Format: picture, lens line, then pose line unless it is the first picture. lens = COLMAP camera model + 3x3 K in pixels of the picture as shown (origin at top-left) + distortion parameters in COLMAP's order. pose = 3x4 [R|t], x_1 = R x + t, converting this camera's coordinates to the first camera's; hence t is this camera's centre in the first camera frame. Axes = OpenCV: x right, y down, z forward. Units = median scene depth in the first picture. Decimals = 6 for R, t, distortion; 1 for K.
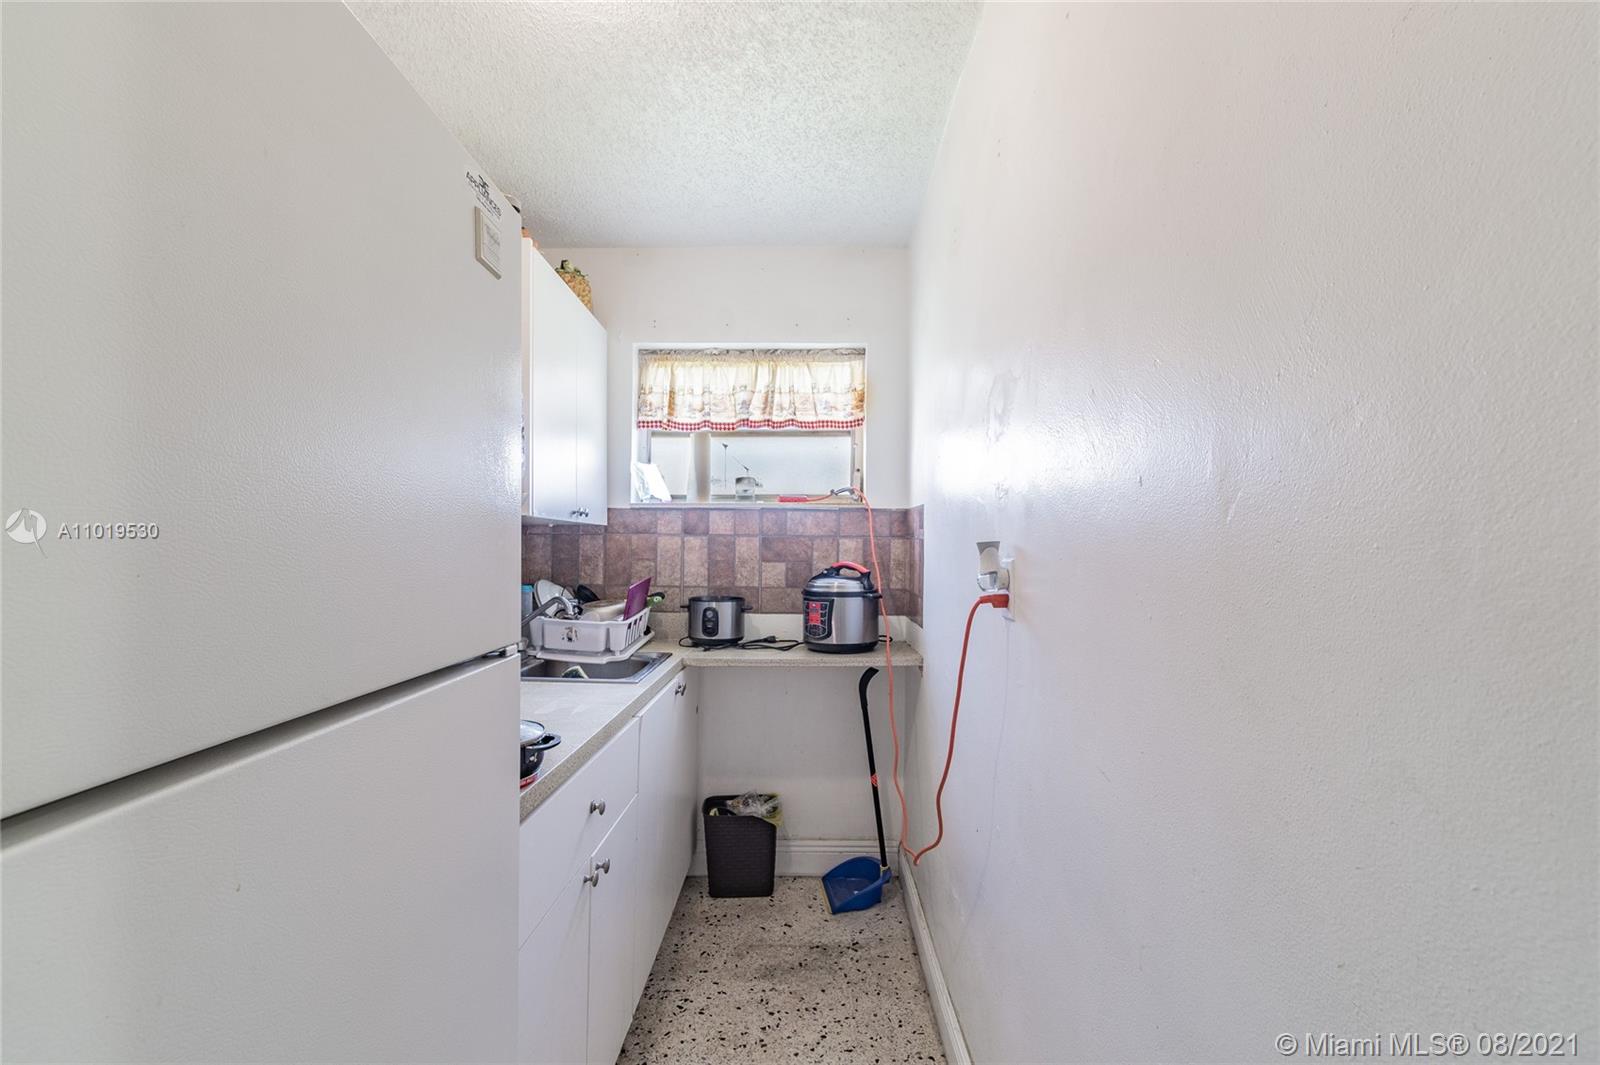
lens RADIAL K [[716.7, 0, 799.1], [0, 716.7, 538.6], [0, 0, 1]] dist [0.005890, 0.000358]
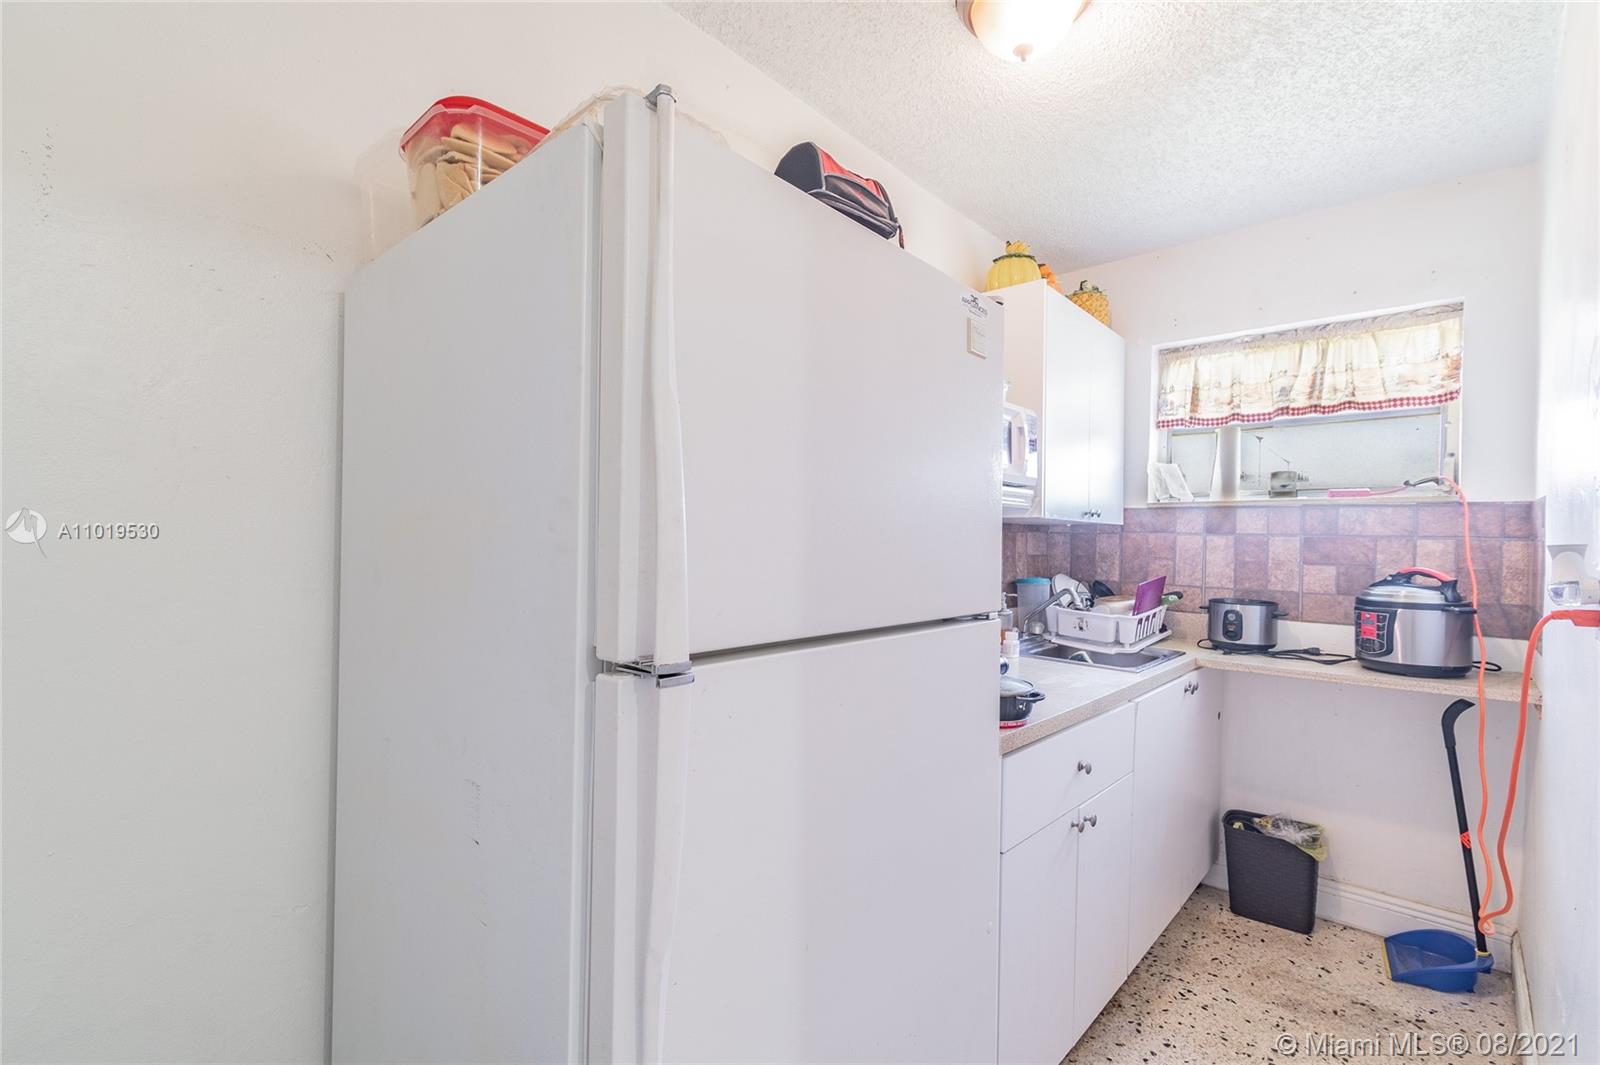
lens RADIAL K [[716.7, 0, 799.1], [0, 716.7, 538.6], [0, 0, 1]] dist [0.005890, 0.000358]
pose [[0.745934, 0.007942, -0.665973, 0.080972], [-0.006368, 0.999968, 0.004793, -0.000334], [0.665990, 0.000666, 0.745961, -0.100226]]
